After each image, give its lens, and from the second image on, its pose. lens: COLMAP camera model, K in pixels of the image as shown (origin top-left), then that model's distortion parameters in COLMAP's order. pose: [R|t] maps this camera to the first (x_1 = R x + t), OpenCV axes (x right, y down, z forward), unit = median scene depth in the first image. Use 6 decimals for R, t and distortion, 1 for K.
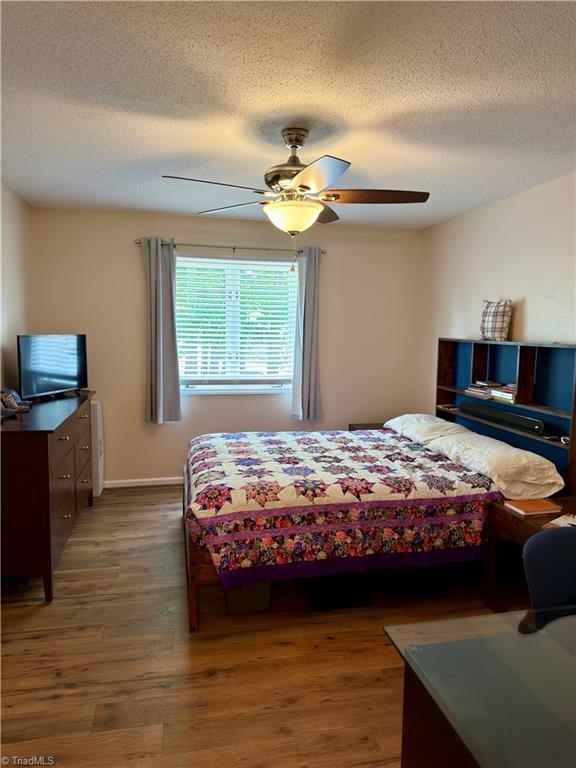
lens RADIAL K [[538.4, 0, 272.4], [0, 538.4, 383.8], [0, 0, 1]] dist [0.066753, -0.089294]
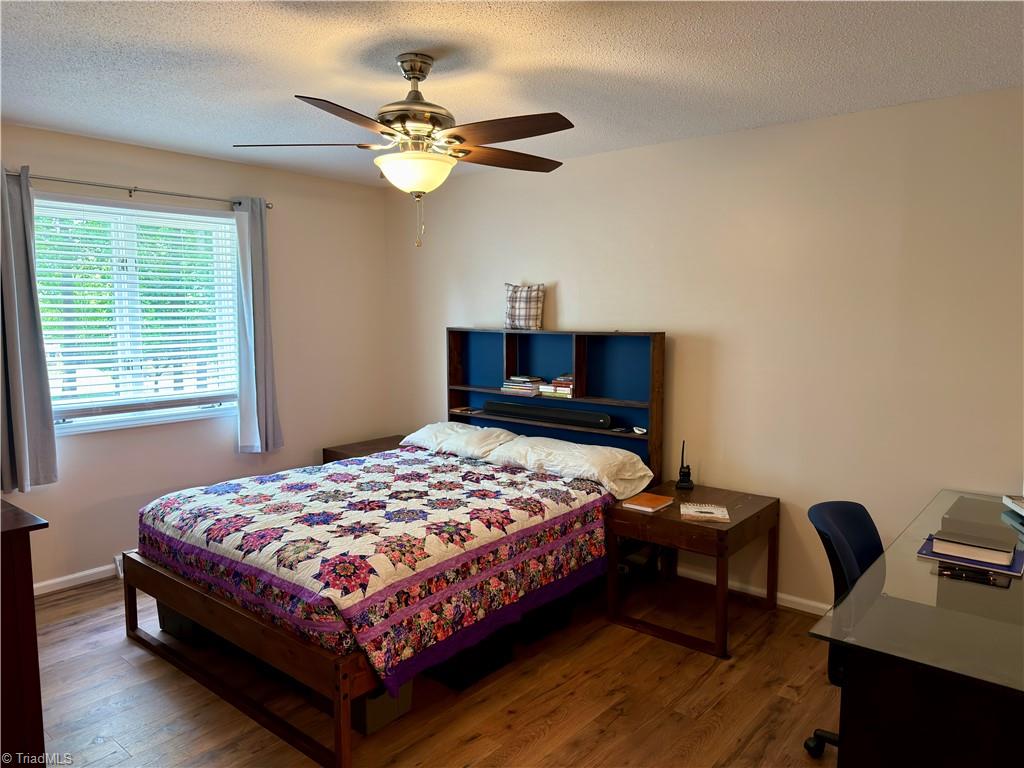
lens RADIAL K [[717.9, 0, 509.9], [0, 717.9, 382.8], [0, 0, 1]] dist [0.066753, -0.089294]
pose [[0.776607, -0.077141, 0.625244, -0.463729], [0.076561, 0.996675, 0.027871, -0.036587], [-0.625315, 0.026225, 0.779931, 0.145125]]
